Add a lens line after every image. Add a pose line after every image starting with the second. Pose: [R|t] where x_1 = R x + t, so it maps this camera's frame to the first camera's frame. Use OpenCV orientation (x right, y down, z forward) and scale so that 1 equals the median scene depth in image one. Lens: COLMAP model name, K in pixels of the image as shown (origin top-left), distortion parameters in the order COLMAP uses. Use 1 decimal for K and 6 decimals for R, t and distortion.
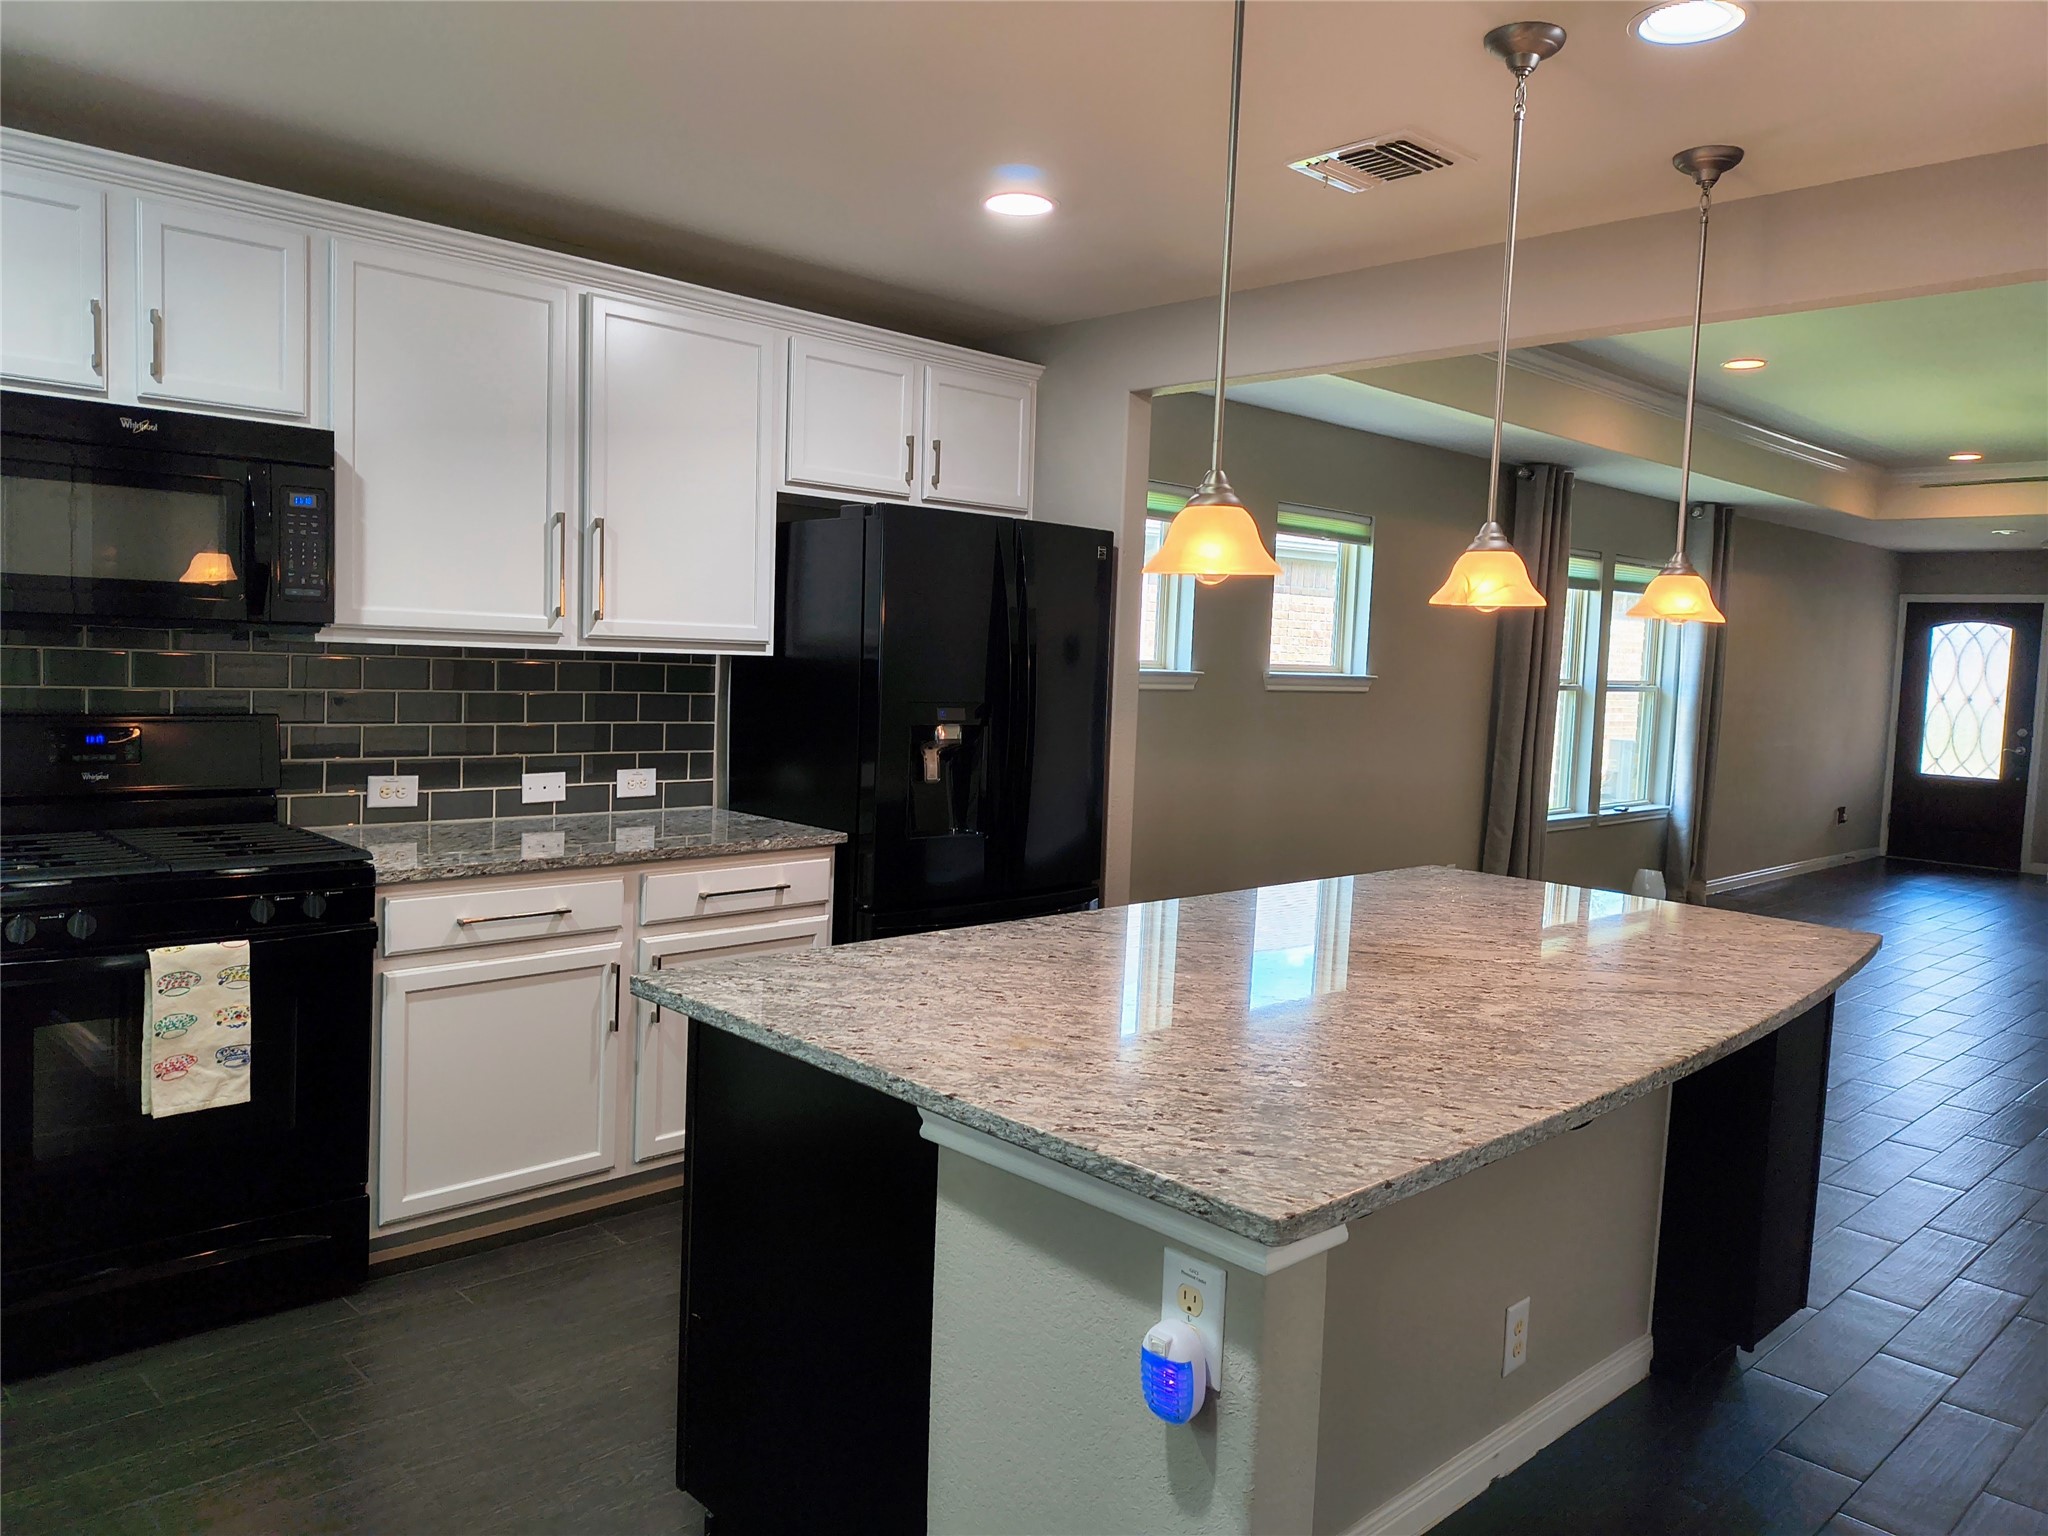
lens RADIAL K [[1488.9, 0, 1020.7], [0, 1488.9, 776.7], [0, 0, 1]] dist [0.062088, -0.077431]
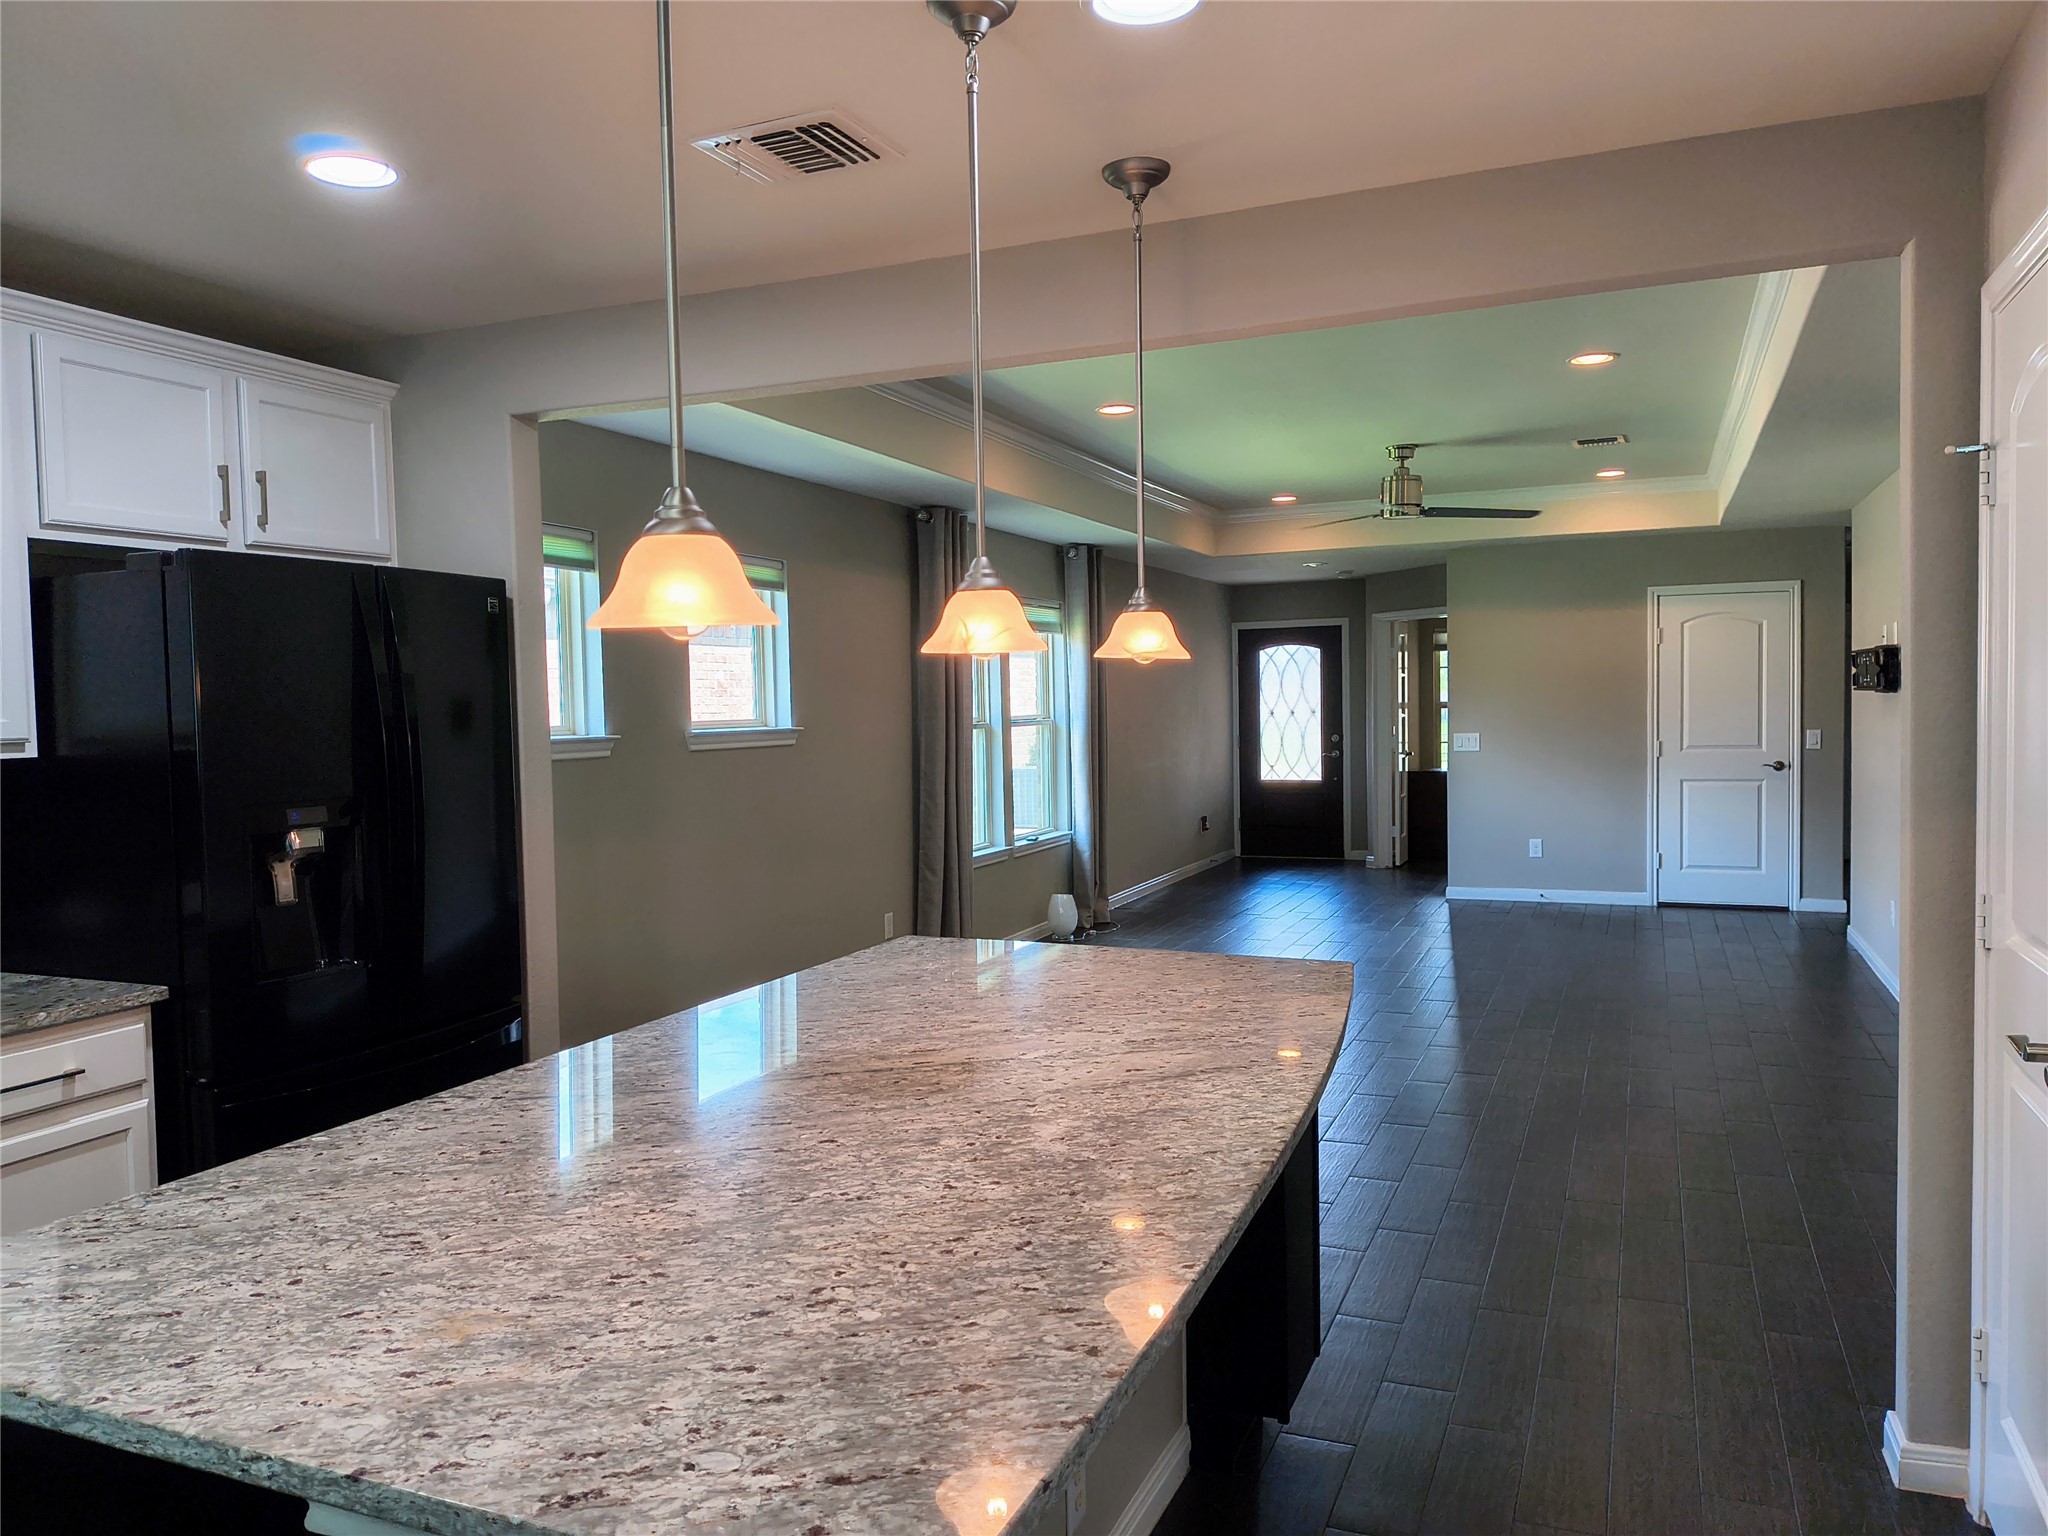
lens RADIAL K [[1488.9, 0, 994.8], [0, 1488.9, 774.9], [0, 0, 1]] dist [0.062088, -0.077431]
pose [[0.925241, -0.074795, 0.371934, -0.006039], [0.087050, 0.996072, -0.016241, -0.022854], [-0.369258, 0.047404, 0.928117, 0.158775]]
